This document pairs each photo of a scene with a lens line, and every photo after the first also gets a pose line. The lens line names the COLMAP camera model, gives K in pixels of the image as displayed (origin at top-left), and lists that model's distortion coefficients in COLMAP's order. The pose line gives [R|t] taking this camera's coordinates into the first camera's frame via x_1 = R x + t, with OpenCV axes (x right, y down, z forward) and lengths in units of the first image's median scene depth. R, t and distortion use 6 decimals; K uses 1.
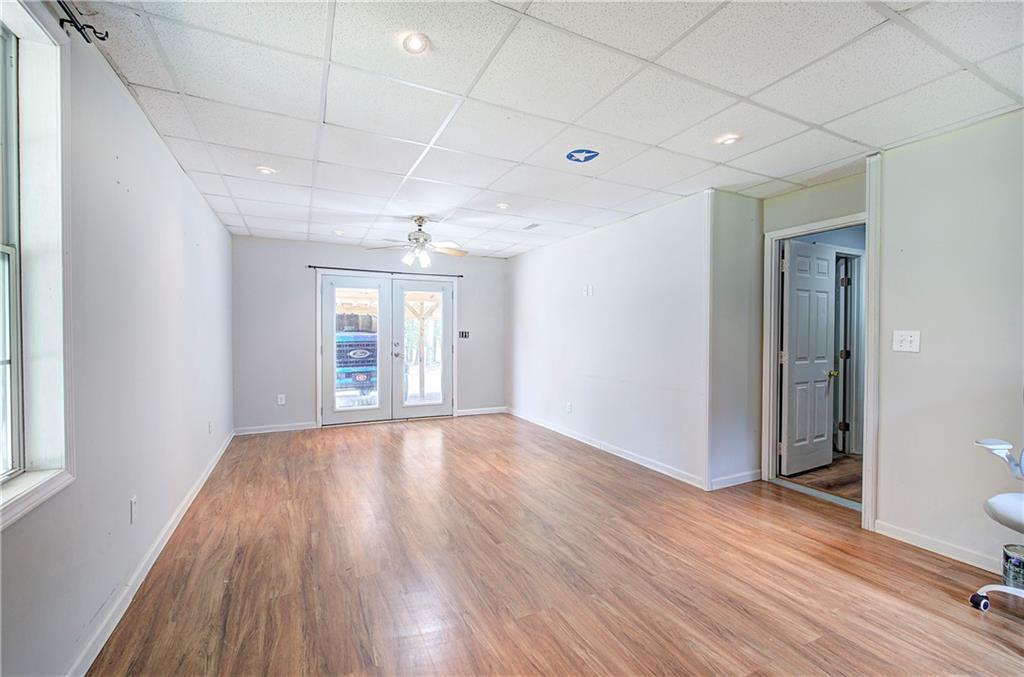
lens RADIAL K [[436.3, 0, 513.7], [0, 436.3, 338.1], [0, 0, 1]] dist [-0.004971, 0.002785]
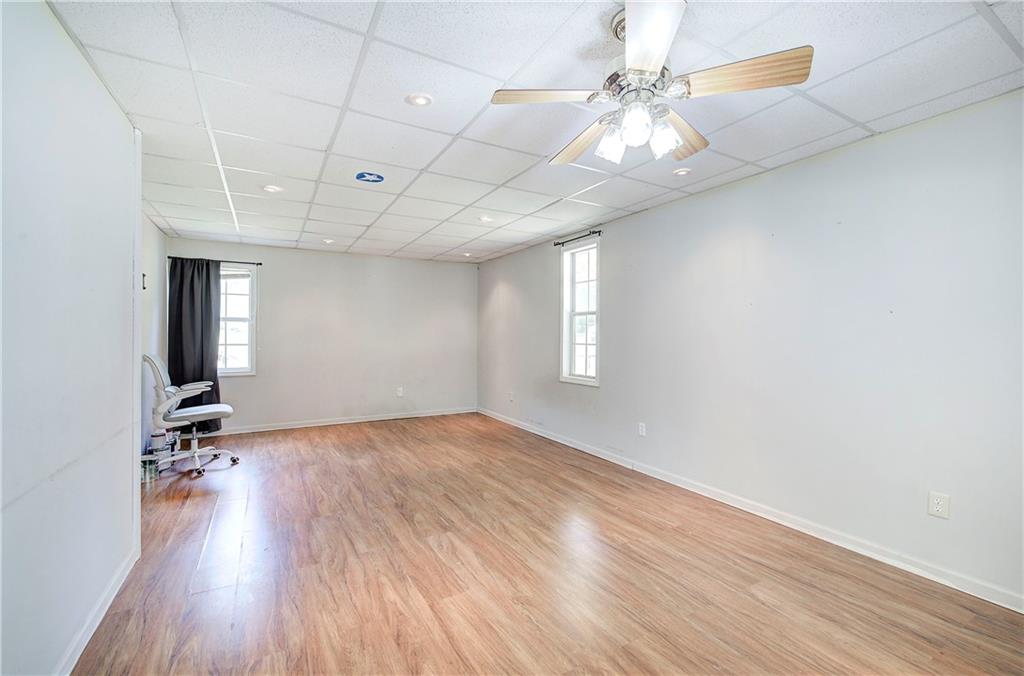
lens RADIAL K [[436.3, 0, 514.8], [0, 436.3, 336.7], [0, 0, 1]] dist [-0.004971, 0.002785]
pose [[-0.997992, -0.007805, -0.062855, -0.143286], [-0.008986, 0.999788, 0.018538, -0.030712], [0.062697, 0.019065, -0.997850, 2.078161]]
